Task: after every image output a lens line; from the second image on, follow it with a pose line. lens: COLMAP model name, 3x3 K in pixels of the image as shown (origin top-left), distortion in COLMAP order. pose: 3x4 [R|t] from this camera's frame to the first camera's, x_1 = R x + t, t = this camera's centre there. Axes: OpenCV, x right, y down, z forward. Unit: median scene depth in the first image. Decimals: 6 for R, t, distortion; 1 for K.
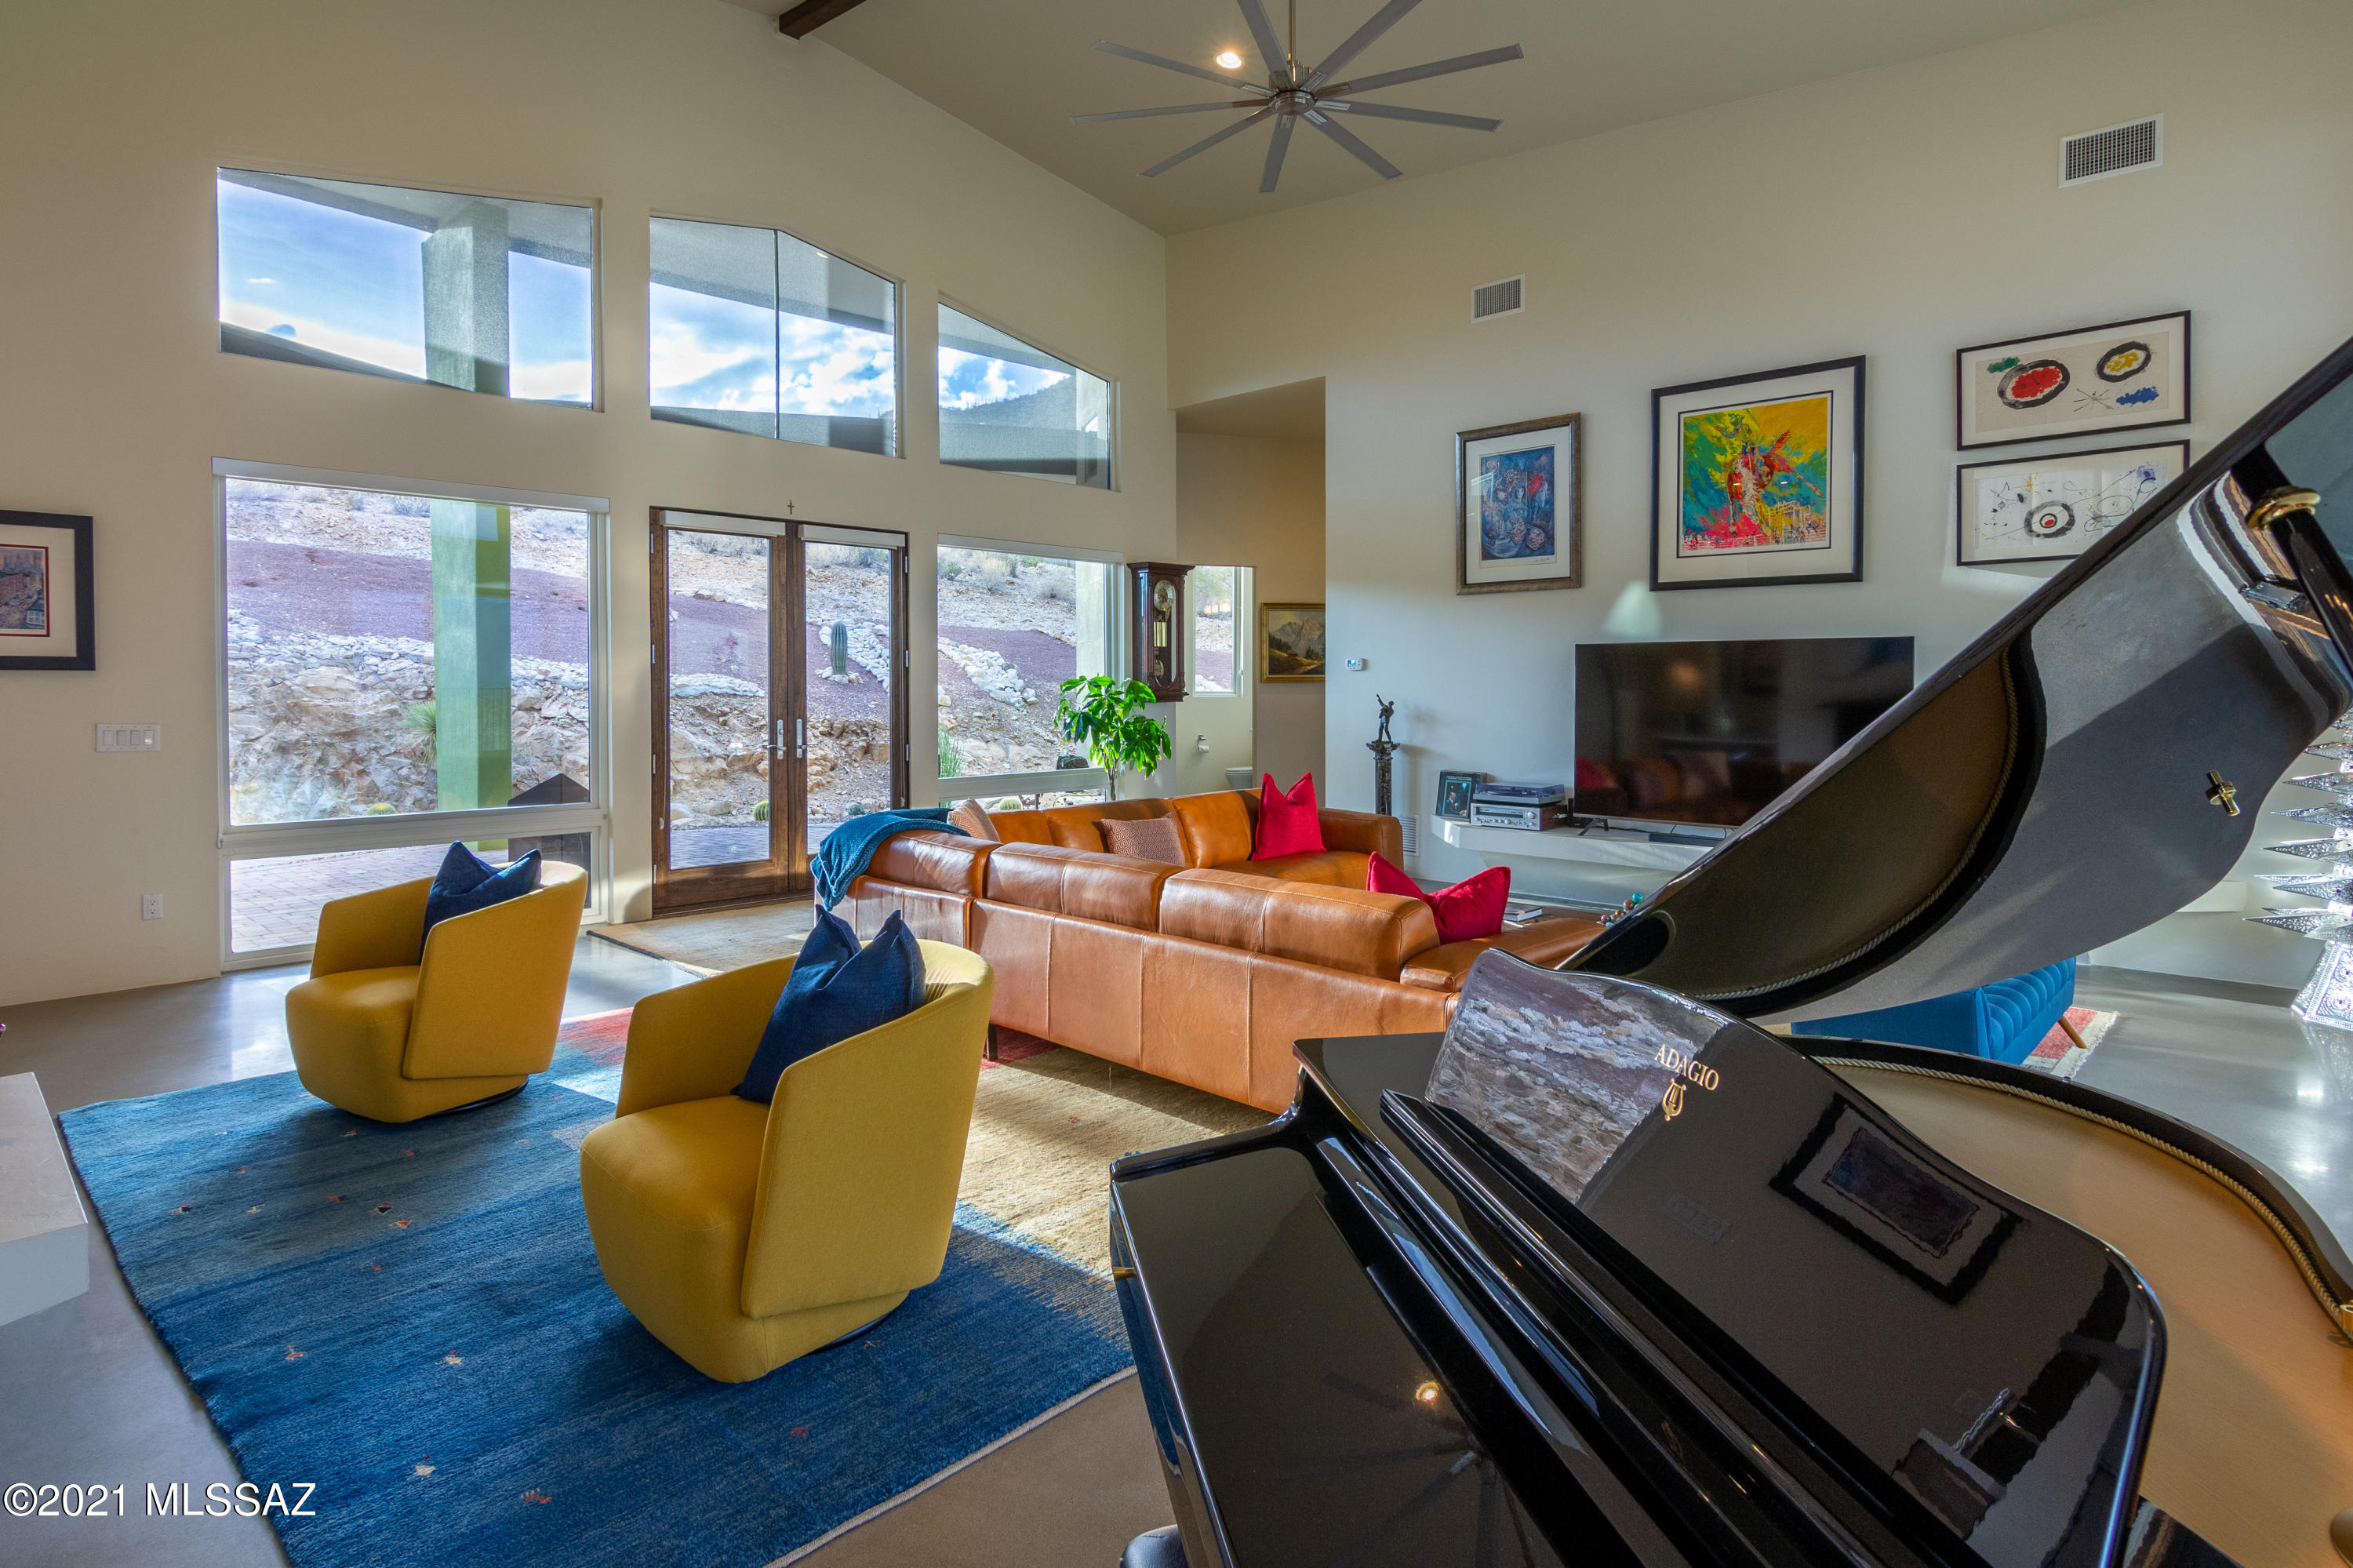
lens RADIAL K [[1207.0, 0, 1201.9], [0, 1207.0, 698.9], [0, 0, 1]] dist [-0.004713, 0.004206]
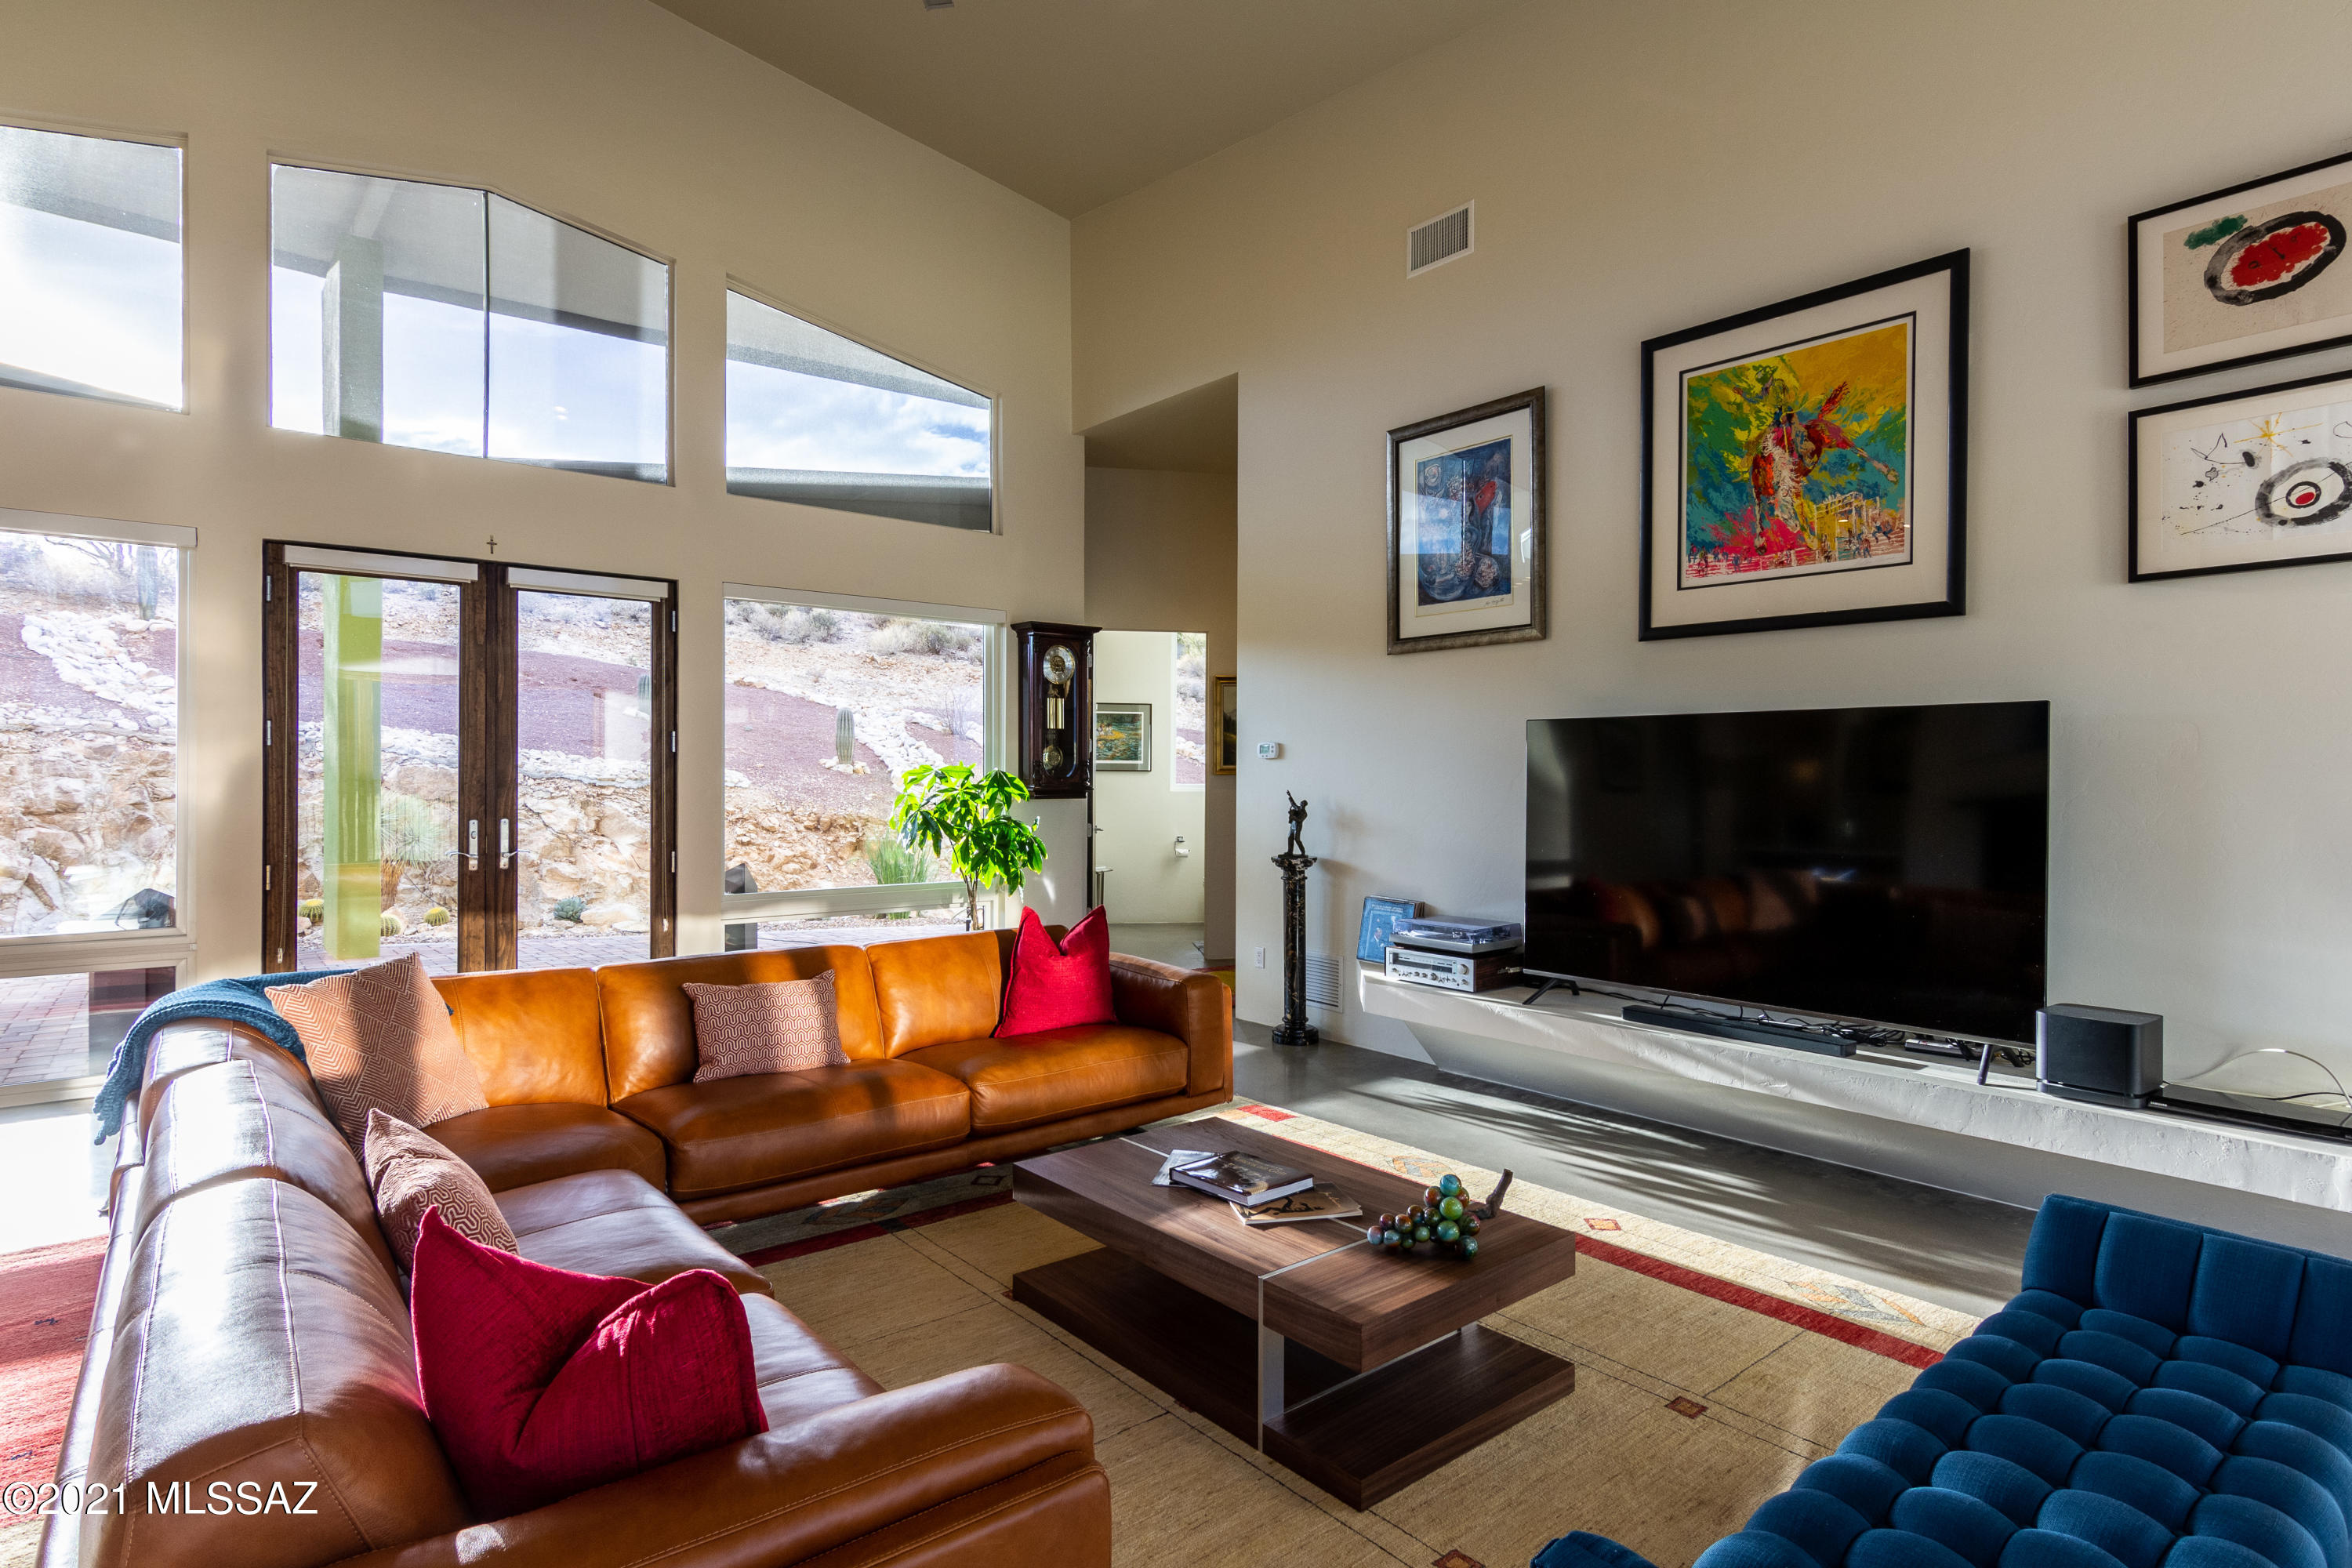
lens RADIAL K [[1206.4, 0, 1178.2], [0, 1206.4, 780.1], [0, 0, 1]] dist [-0.004713, 0.004206]
pose [[0.991455, 0.005202, -0.130346, 0.194801], [-0.006375, 0.999943, -0.008586, -0.004109], [0.130294, 0.009343, 0.991431, 0.285552]]
